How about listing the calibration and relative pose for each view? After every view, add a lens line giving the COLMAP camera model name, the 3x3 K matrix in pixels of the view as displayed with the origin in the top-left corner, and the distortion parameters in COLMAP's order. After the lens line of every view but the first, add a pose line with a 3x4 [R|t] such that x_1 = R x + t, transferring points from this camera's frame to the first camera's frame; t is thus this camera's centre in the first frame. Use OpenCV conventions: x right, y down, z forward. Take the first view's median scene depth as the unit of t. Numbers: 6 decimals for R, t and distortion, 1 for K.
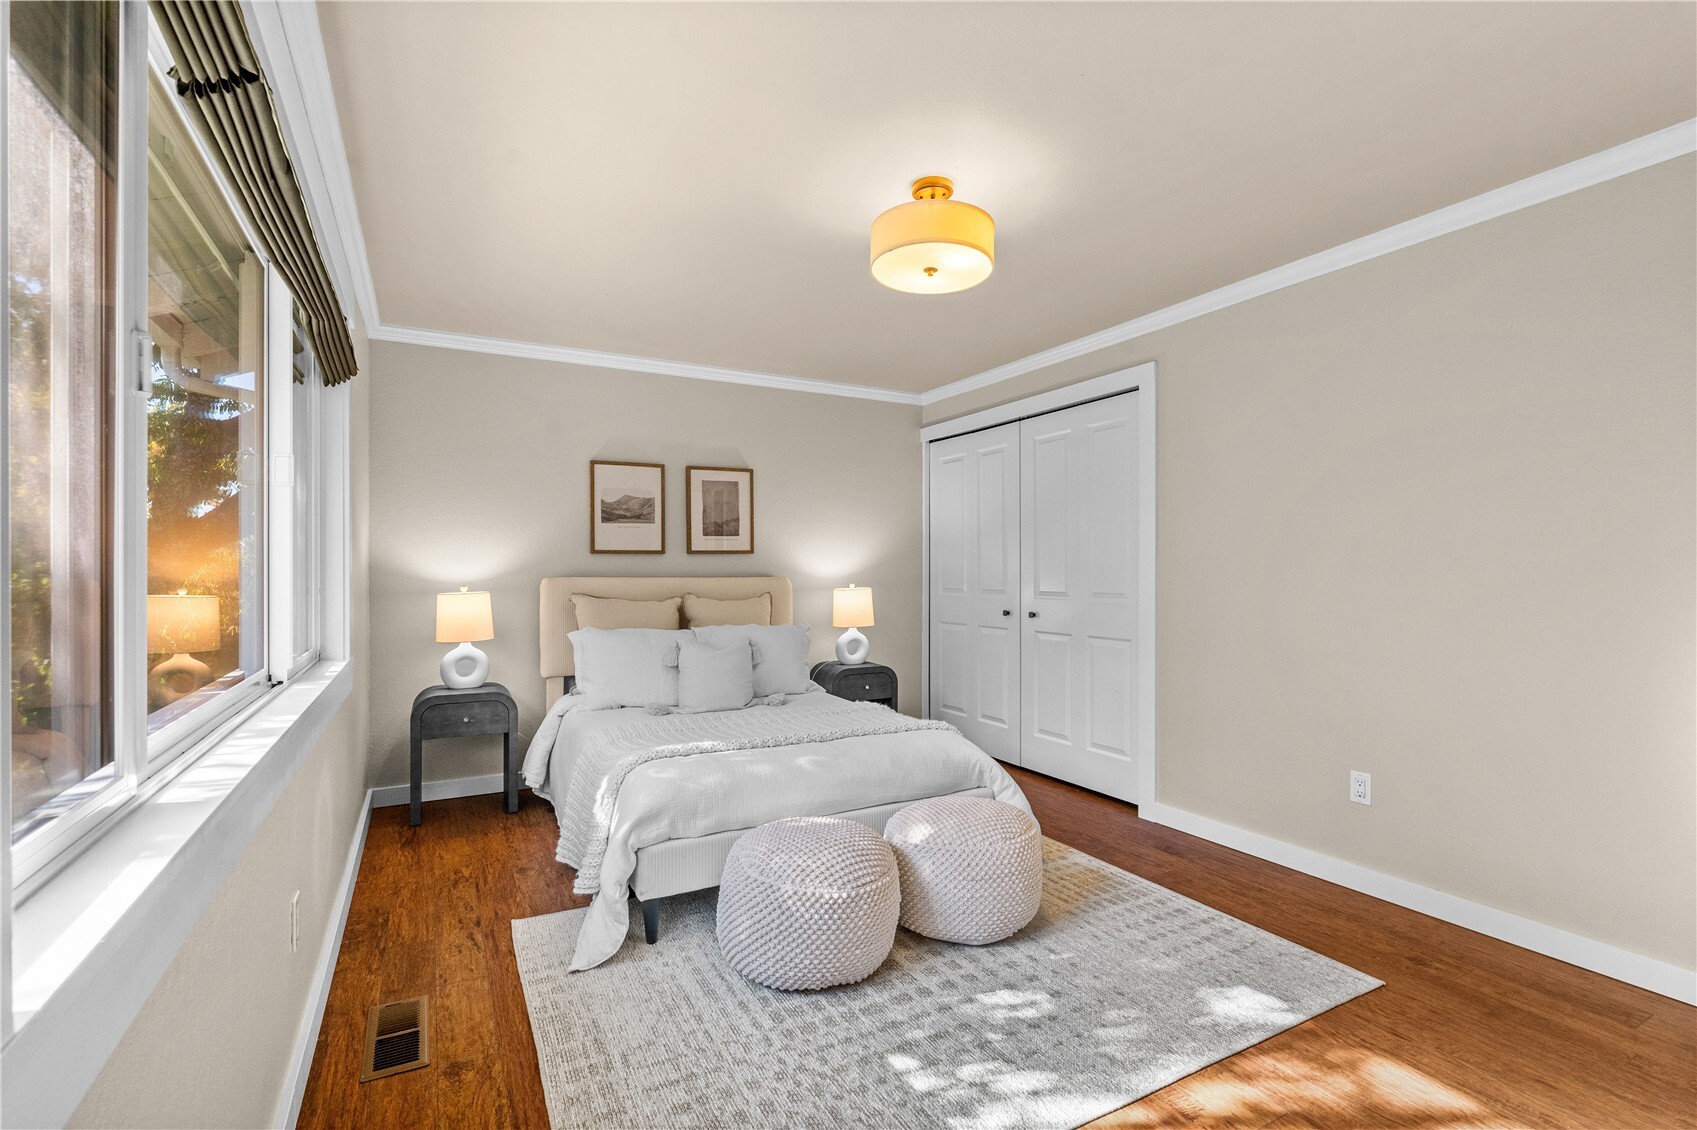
lens RADIAL K [[756.7, 0, 824.1], [0, 756.7, 605.2], [0, 0, 1]] dist [0.001111, 0.000180]
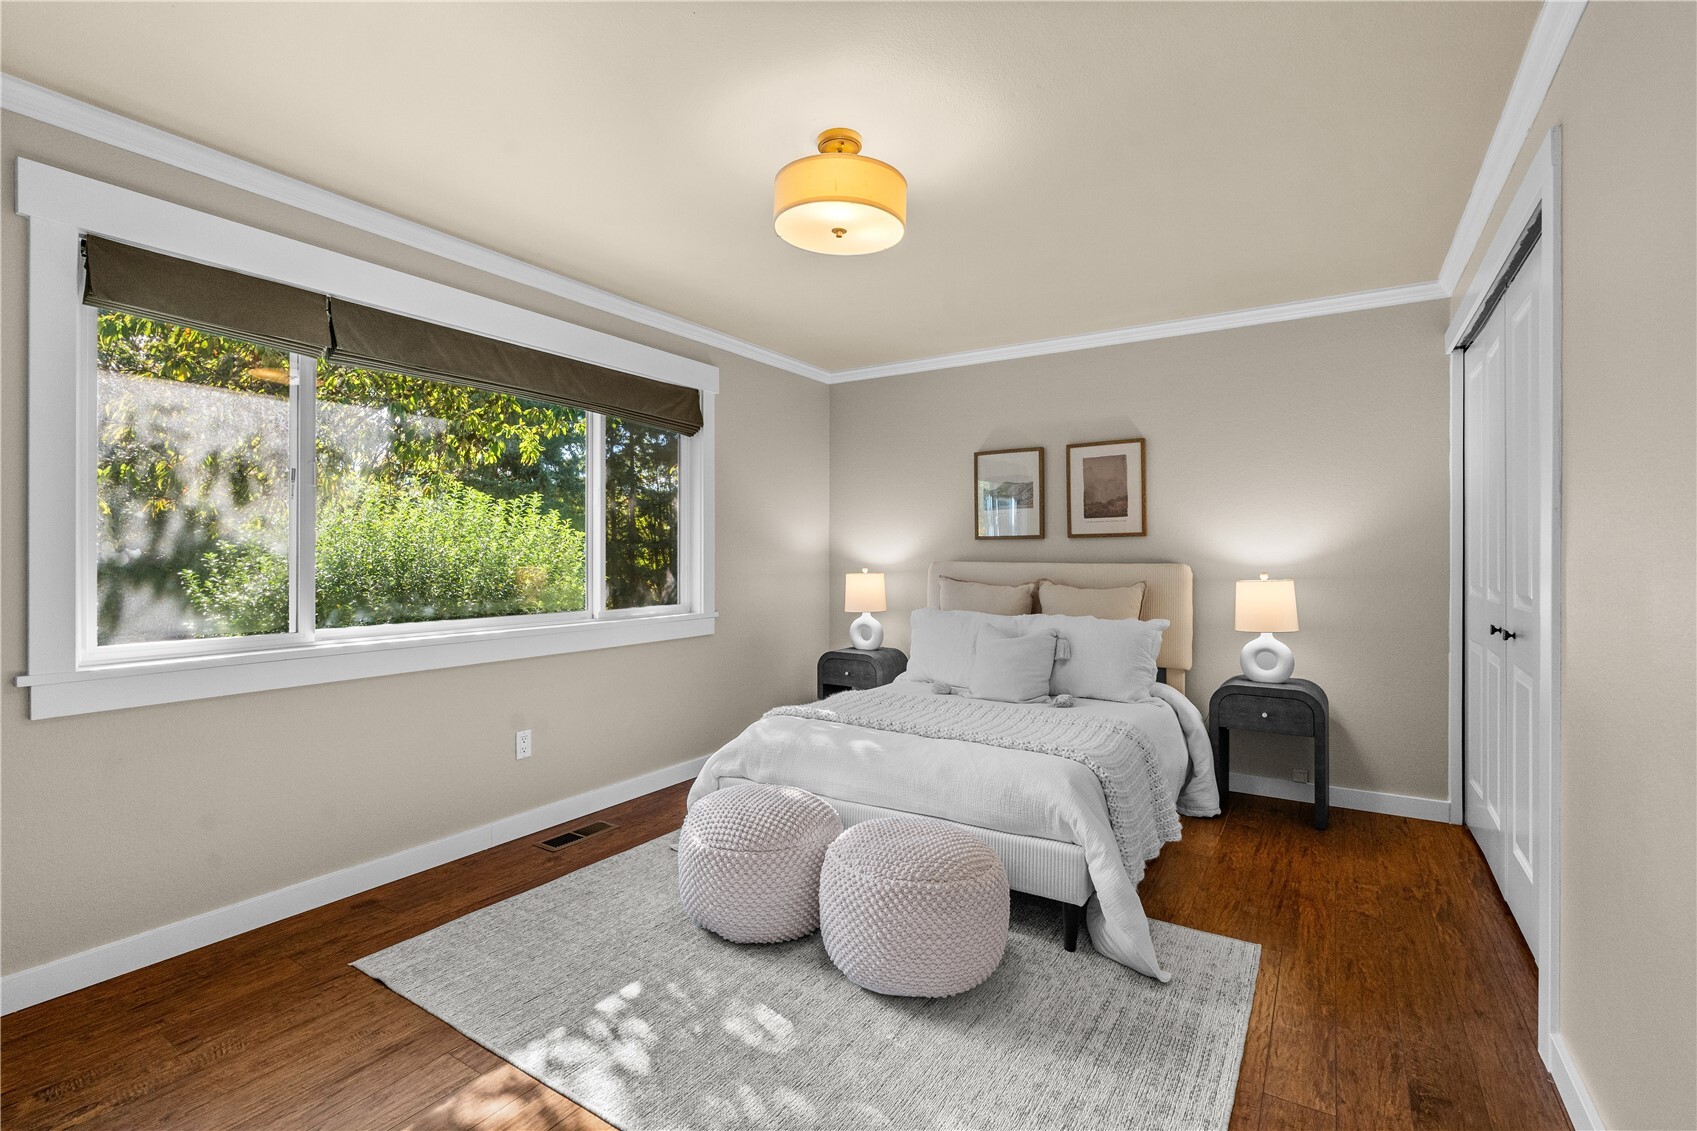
lens RADIAL K [[772.5, 0, 830.9], [0, 772.5, 564.3], [0, 0, 1]] dist [-0.000902, 0.000068]
pose [[0.490649, 0.009561, -0.871305, 0.514014], [-0.041565, 0.999058, -0.012443, -0.011197], [0.870366, 0.042321, 0.490584, 0.276865]]
